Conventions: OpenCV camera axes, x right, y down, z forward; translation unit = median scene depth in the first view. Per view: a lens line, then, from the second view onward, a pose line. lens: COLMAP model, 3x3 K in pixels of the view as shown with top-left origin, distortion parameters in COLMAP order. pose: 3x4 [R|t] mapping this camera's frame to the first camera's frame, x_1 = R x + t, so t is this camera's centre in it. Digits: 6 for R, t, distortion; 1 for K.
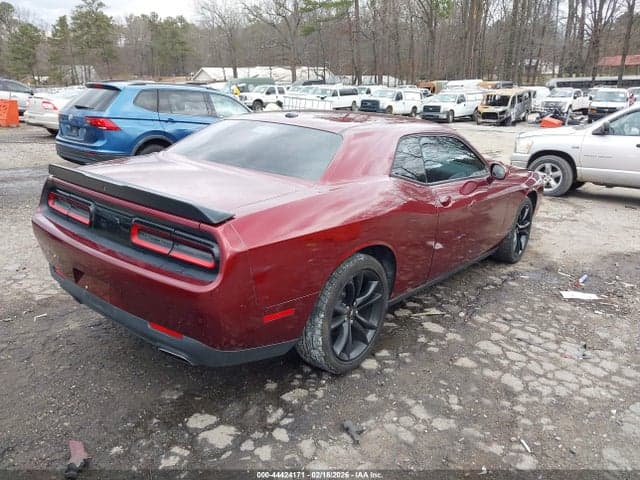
lens RADIAL K [[500.7, 0, 324.7], [0, 500.7, 242.9], [0, 0, 1]] dist [0.010300, -0.010962]
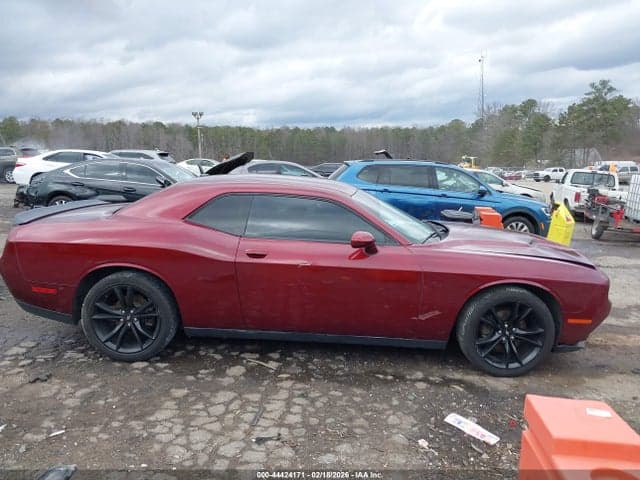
lens RADIAL K [[500.7, 0, 324.7], [0, 500.7, 242.9], [0, 0, 1]] dist [0.010300, -0.010962]
pose [[0.605564, 0.102672, -0.789146, 1.091252], [-0.223826, 0.973586, -0.045088, -0.084820], [0.763672, 0.203935, 0.612549, 0.422390]]
